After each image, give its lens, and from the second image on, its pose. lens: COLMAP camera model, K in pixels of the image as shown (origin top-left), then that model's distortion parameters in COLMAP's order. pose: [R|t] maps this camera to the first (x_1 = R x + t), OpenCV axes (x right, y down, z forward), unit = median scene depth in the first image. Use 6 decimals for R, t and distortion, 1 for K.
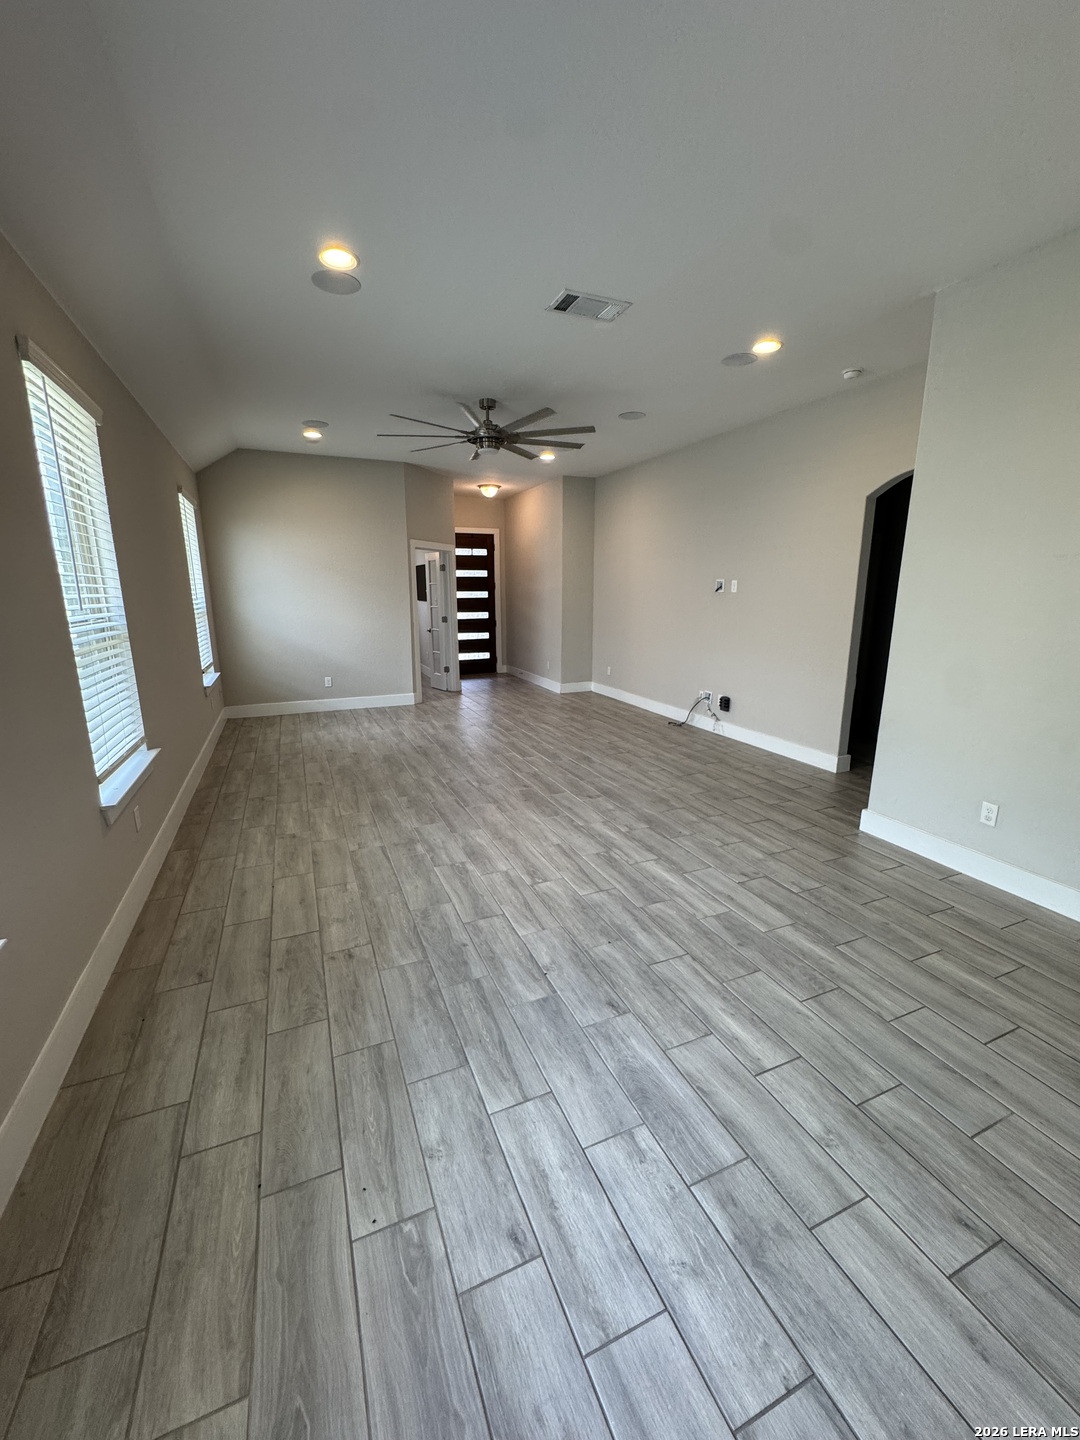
lens RADIAL K [[577.4, 0, 542.0], [0, 577.4, 720.6], [0, 0, 1]] dist [-0.004916, 0.000766]
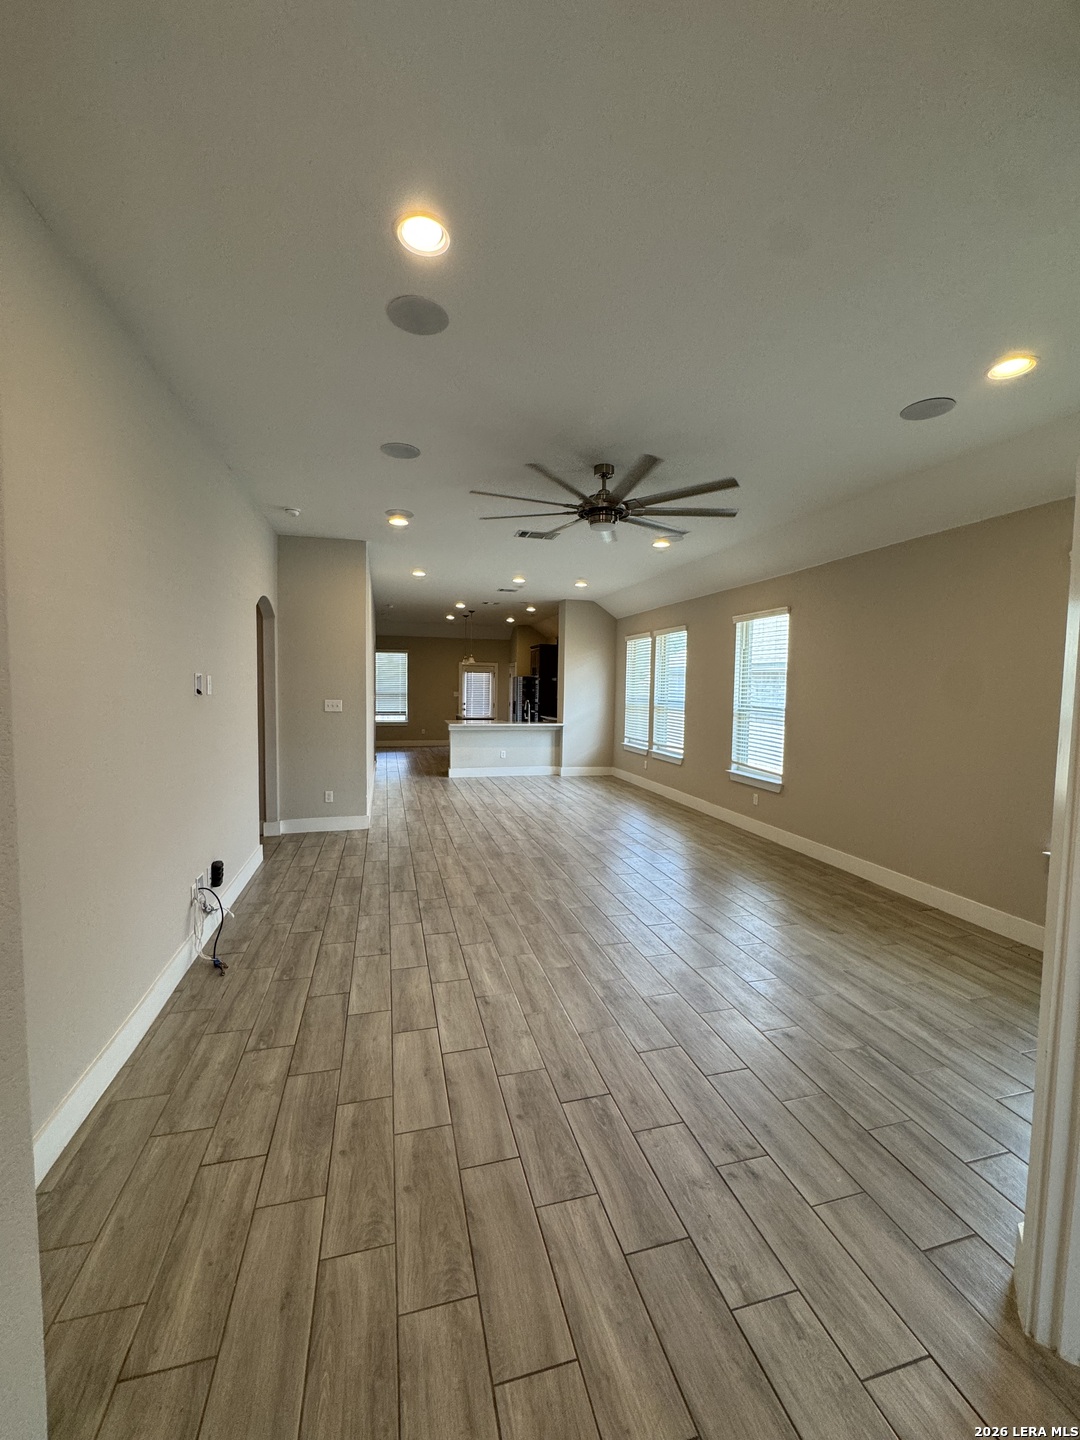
lens RADIAL K [[575.4, 0, 541.7], [0, 575.4, 721.4], [0, 0, 1]] dist [-0.003632, 0.000460]
pose [[-0.990115, -0.024941, 0.138020, -0.155340], [0.014953, 0.959682, 0.280689, -0.534541], [-0.139456, 0.279978, -0.949823, 2.279193]]
